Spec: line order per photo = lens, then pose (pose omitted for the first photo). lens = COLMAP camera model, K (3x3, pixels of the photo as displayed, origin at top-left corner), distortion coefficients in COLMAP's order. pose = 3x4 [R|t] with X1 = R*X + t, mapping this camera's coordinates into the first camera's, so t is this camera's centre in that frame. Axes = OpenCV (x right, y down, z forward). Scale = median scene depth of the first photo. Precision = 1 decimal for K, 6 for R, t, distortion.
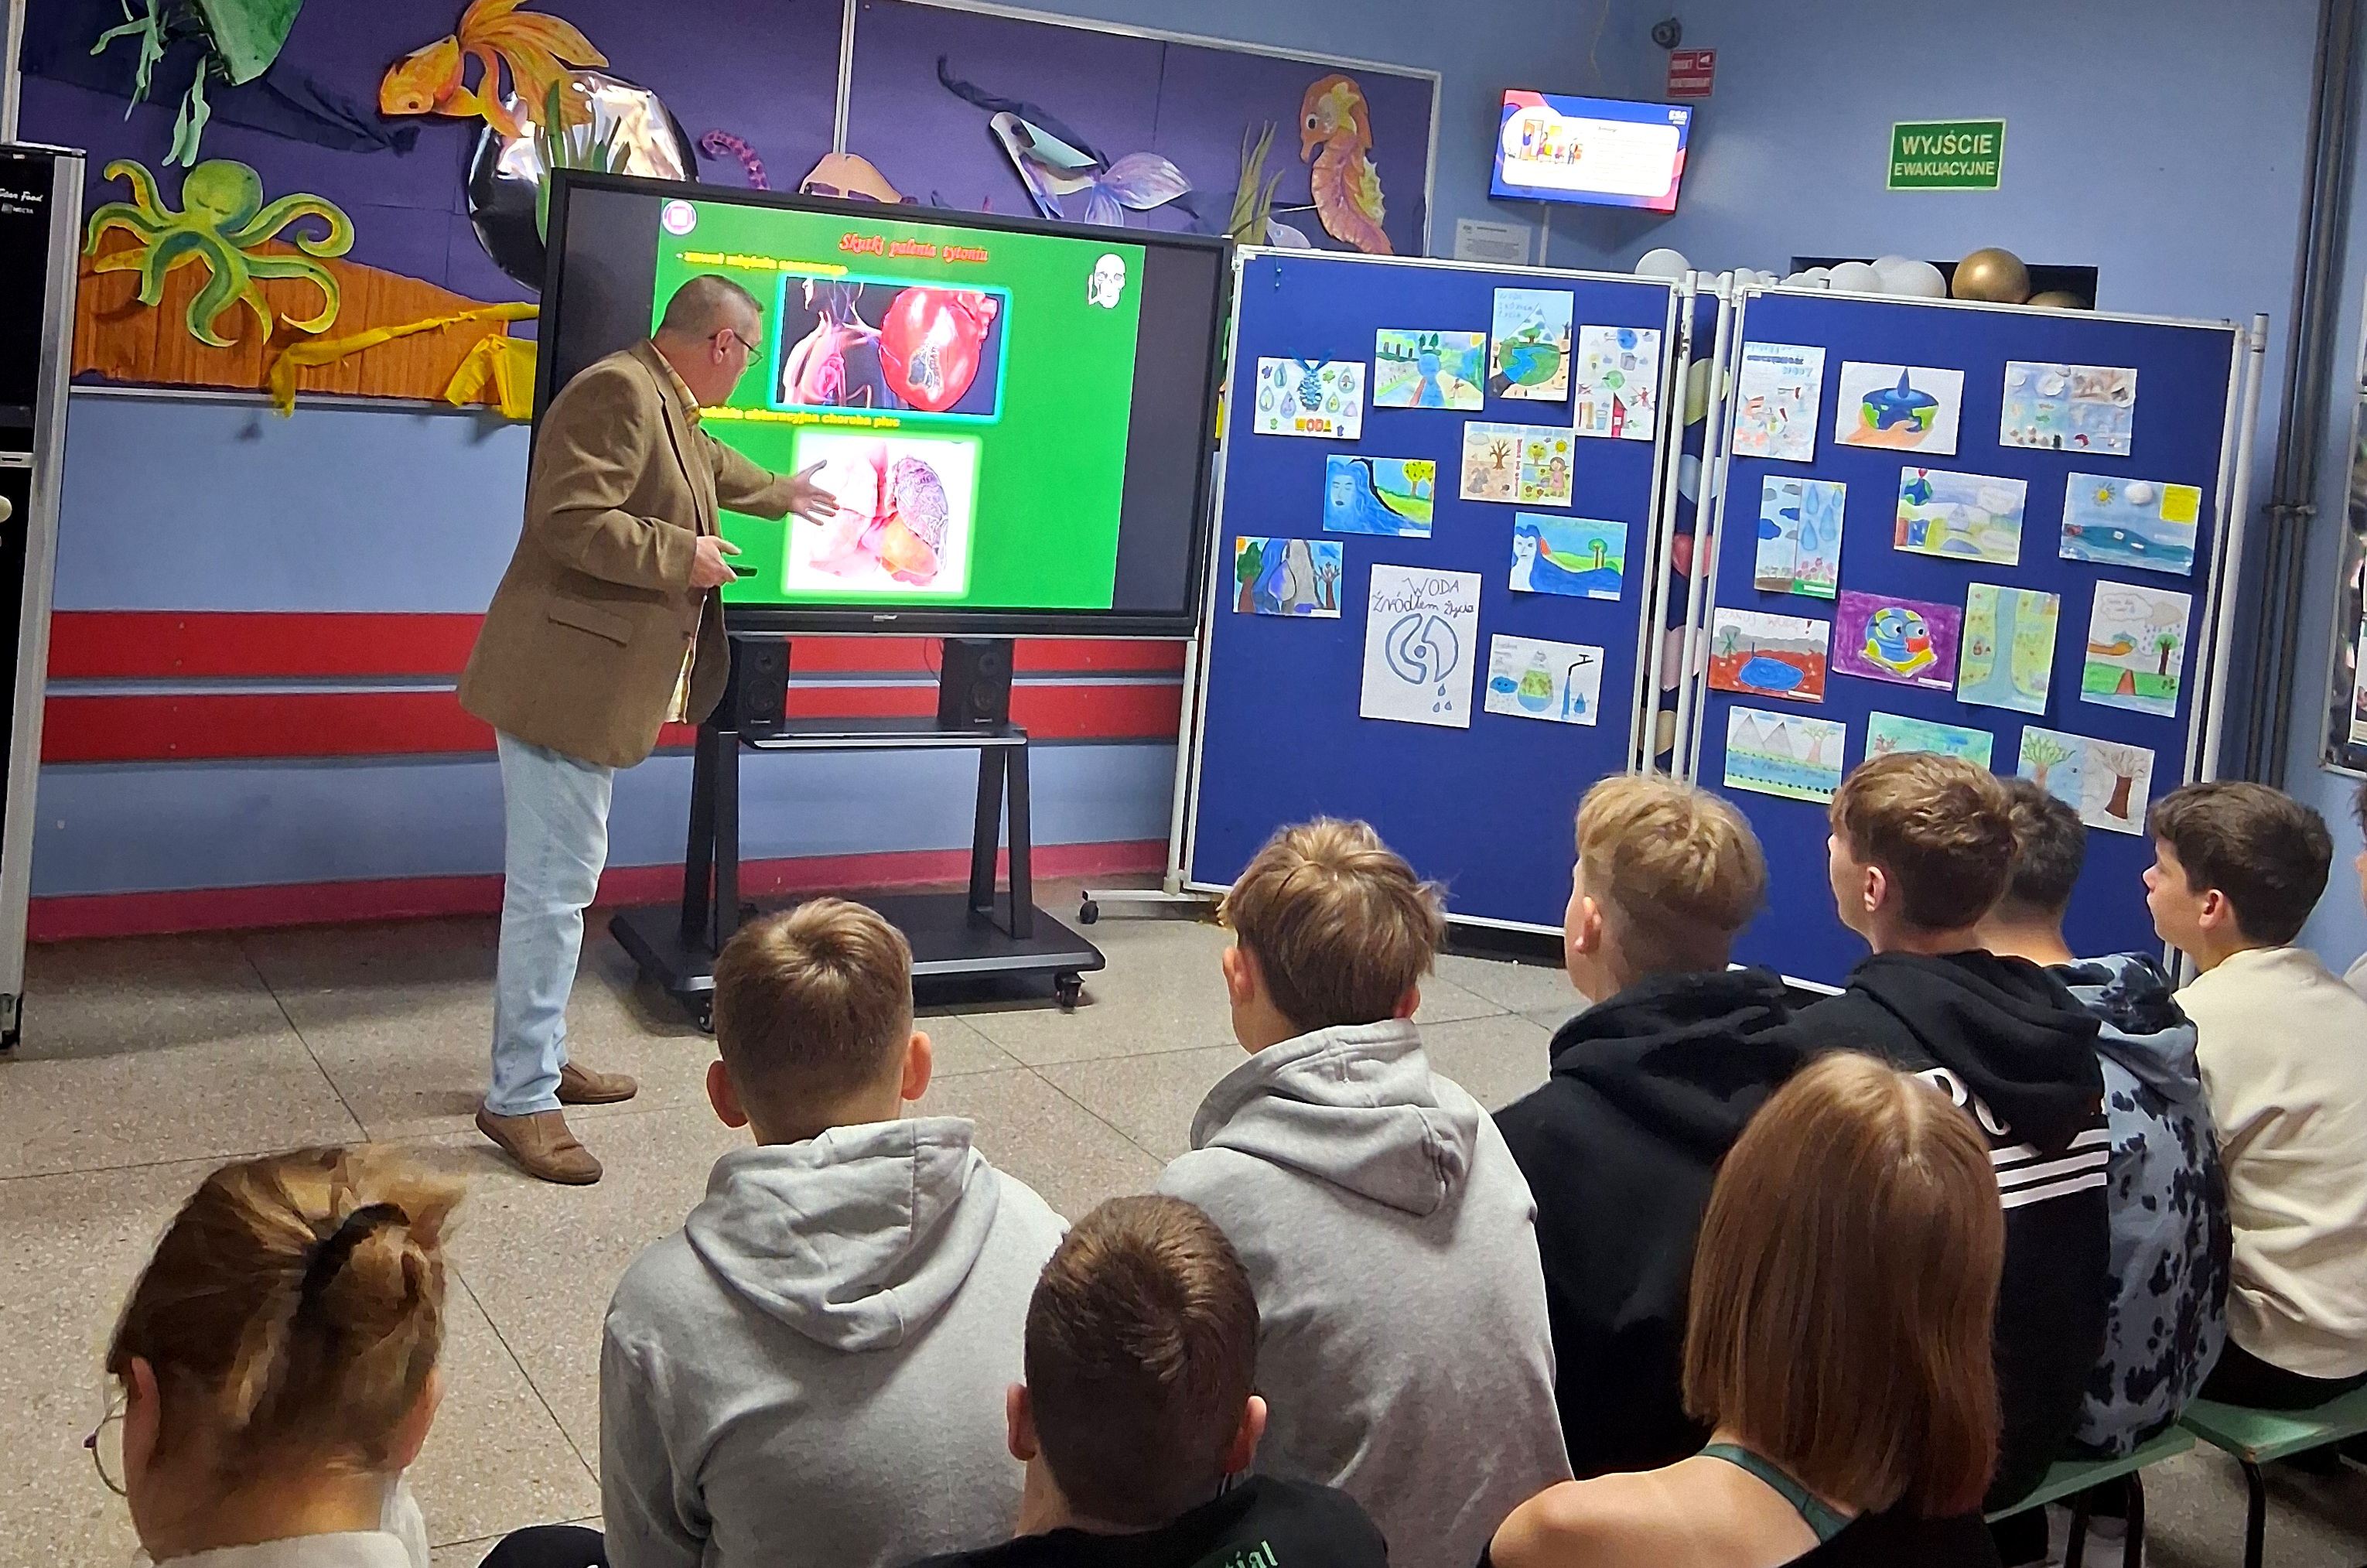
lens RADIAL K [[2437.9, 0, 1155.2], [0, 2437.9, 378.9], [0, 0, 1]] dist [0.065519, 0.000000]
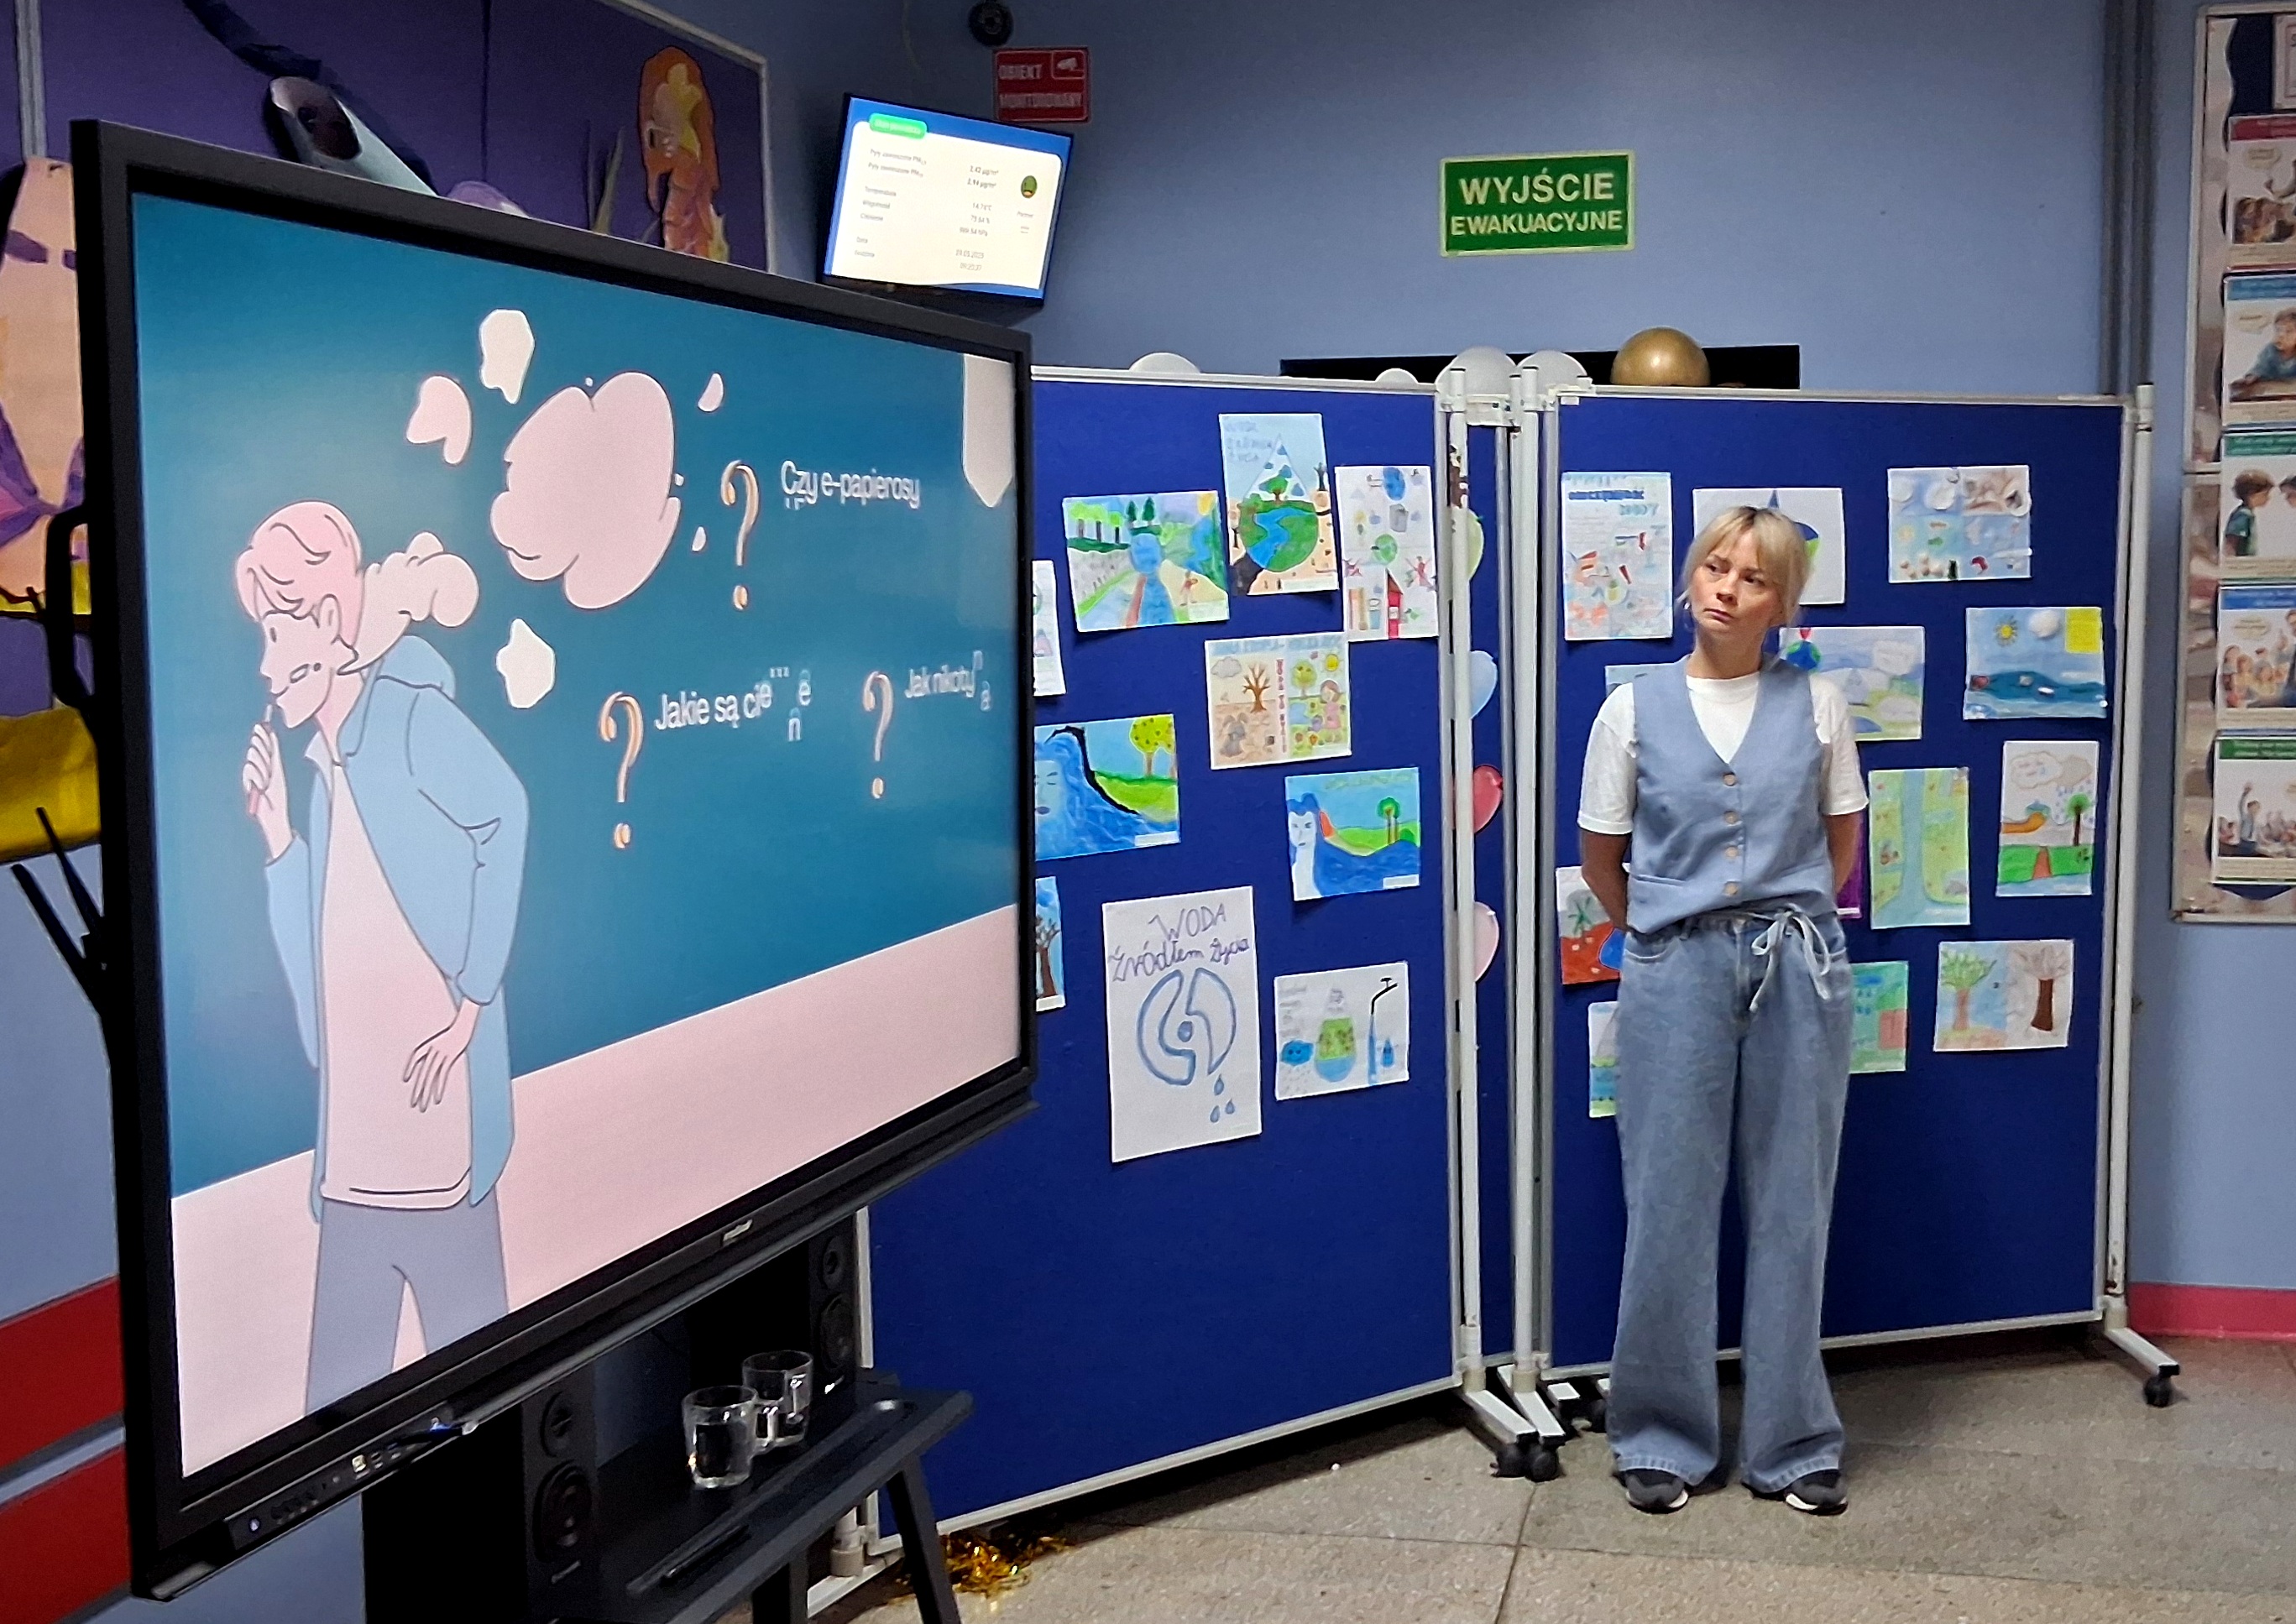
lens RADIAL K [[2632.4, 0, 1417.2], [0, 2632.4, 815.4], [0, 0, 1]] dist [0.093795, 0.000000]
pose [[0.641275, -0.164982, 0.749365, -0.336897], [0.090088, 0.986045, 0.139997, -0.026771], [-0.762005, -0.022268, 0.647189, 0.545261]]
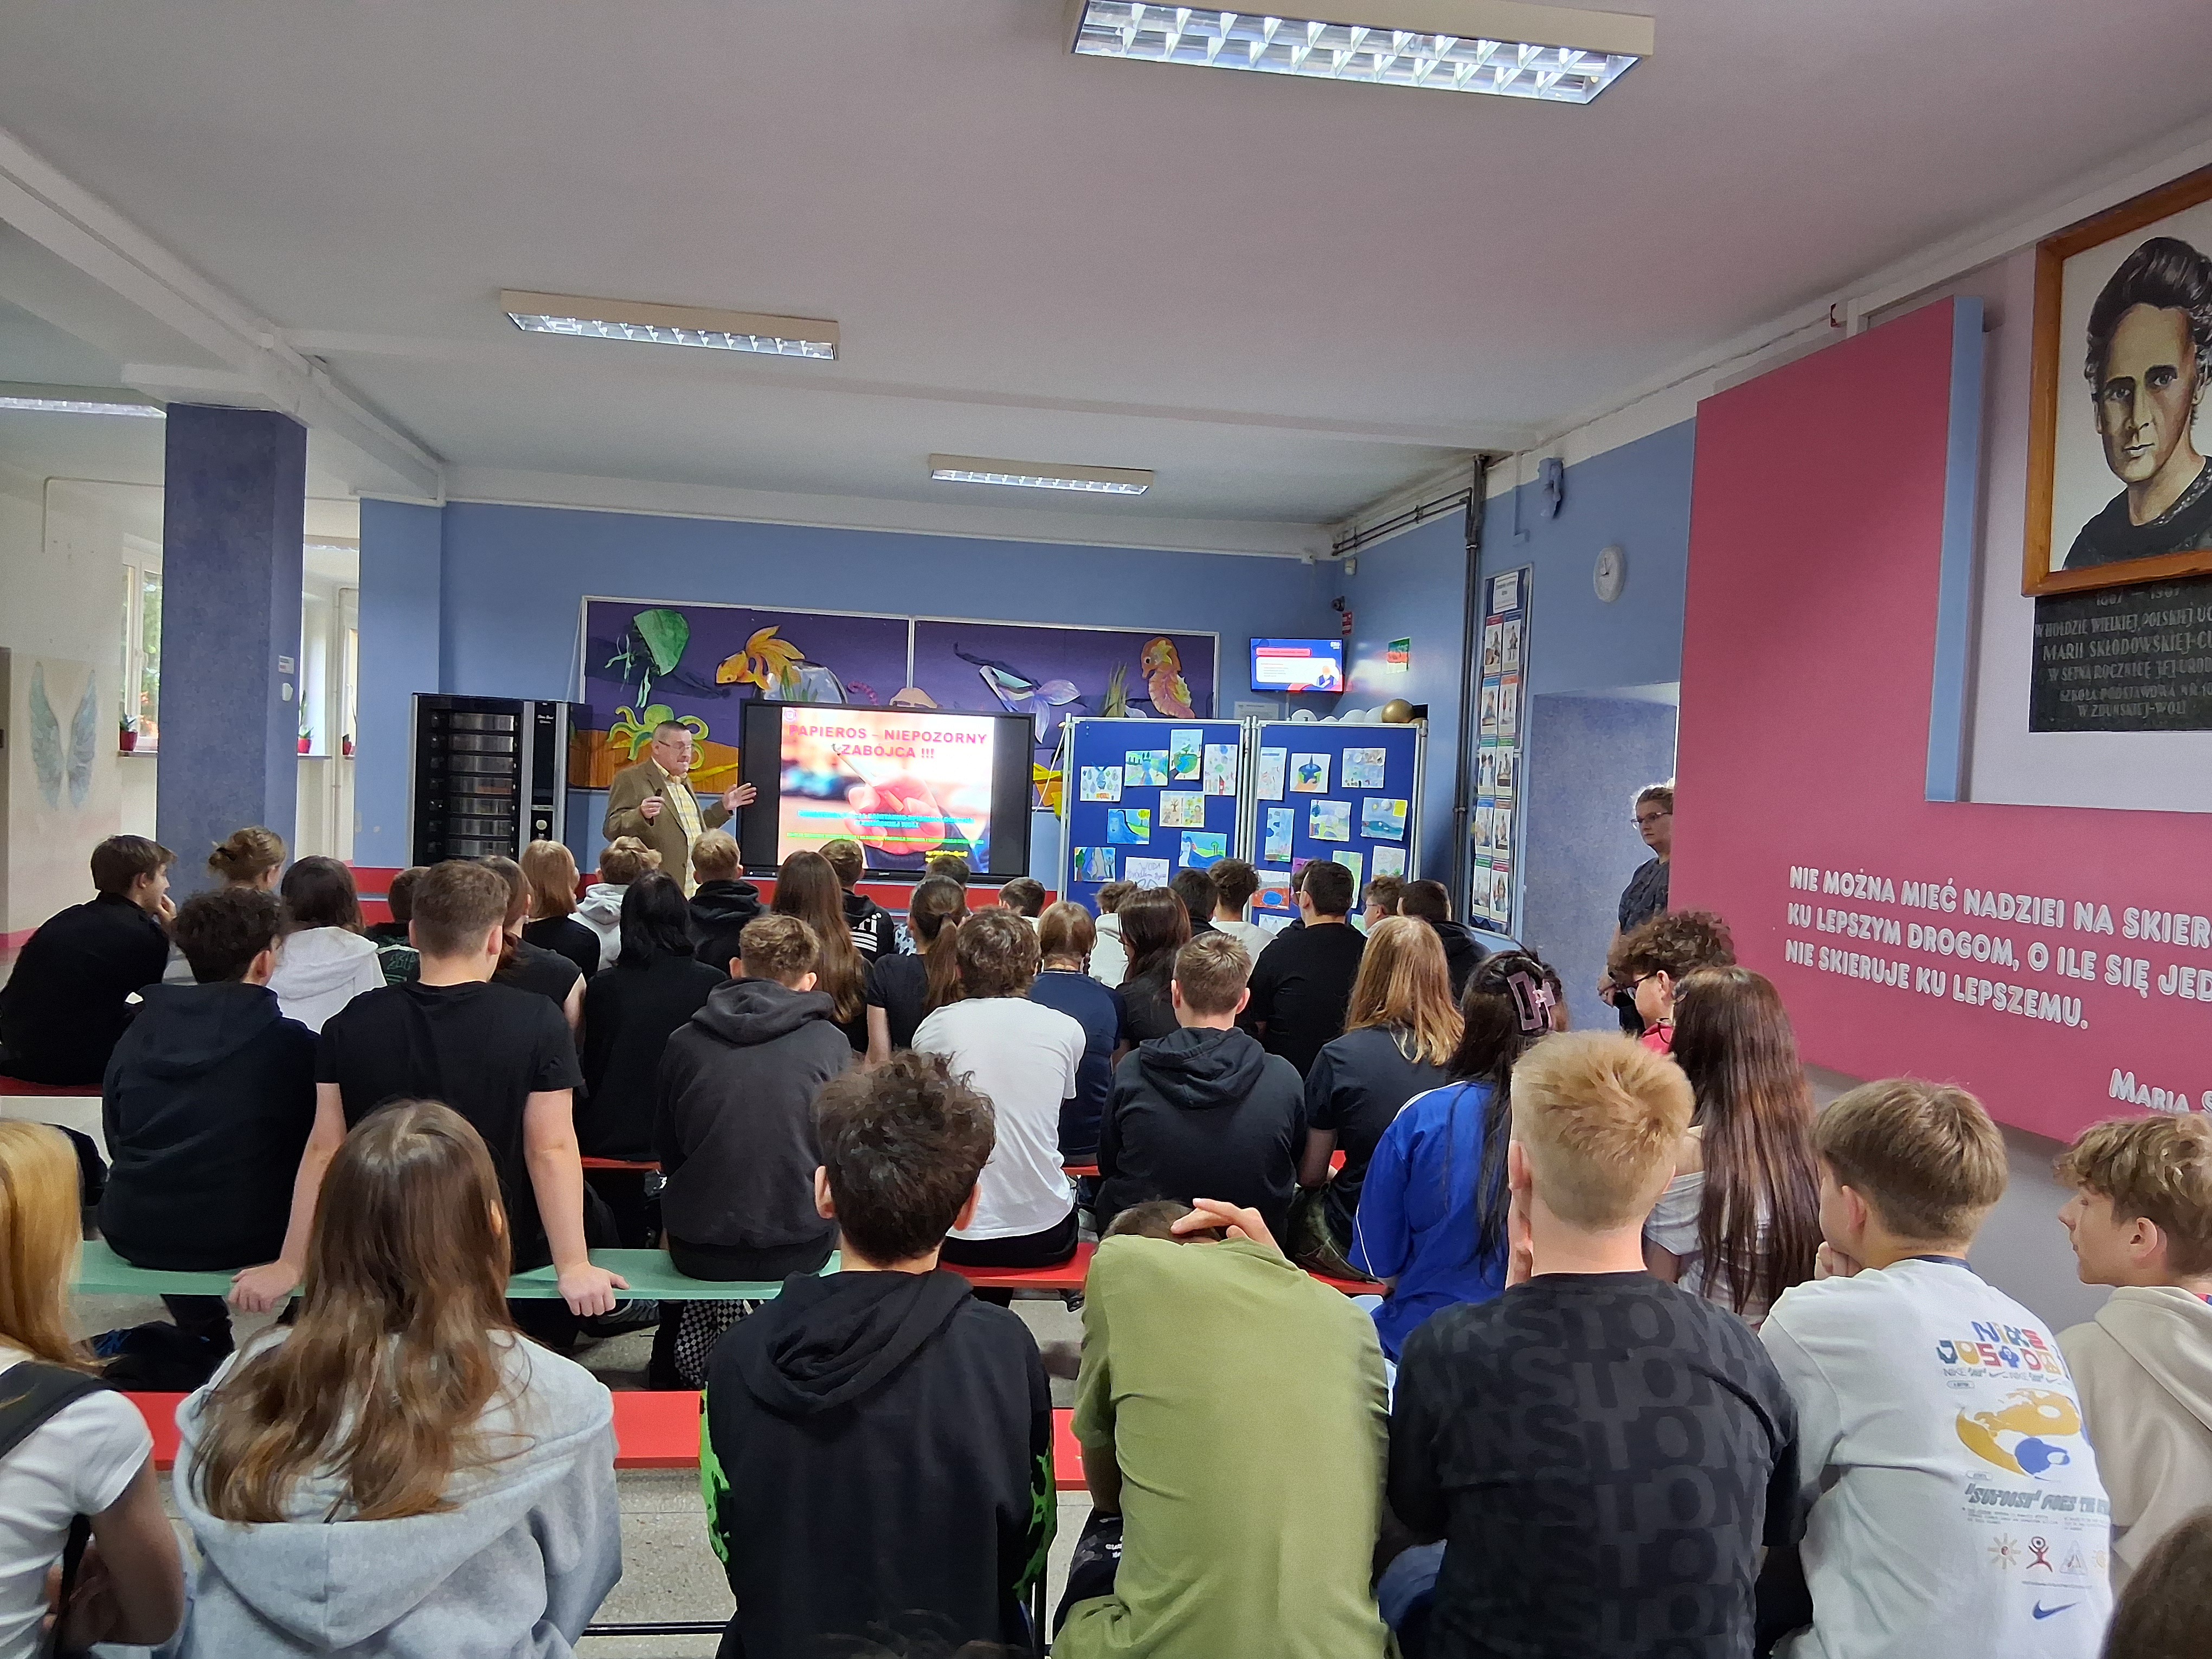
lens RADIAL K [[1702.8, 0, 1087.4], [0, 1702.8, 822.9], [0, 0, 1]] dist [0.088524, -0.151741]
pose [[0.920497, -0.032543, -0.389391, 0.673463], [0.022725, 0.999298, -0.029796, 0.091996], [0.390088, 0.018578, 0.920590, -0.452006]]
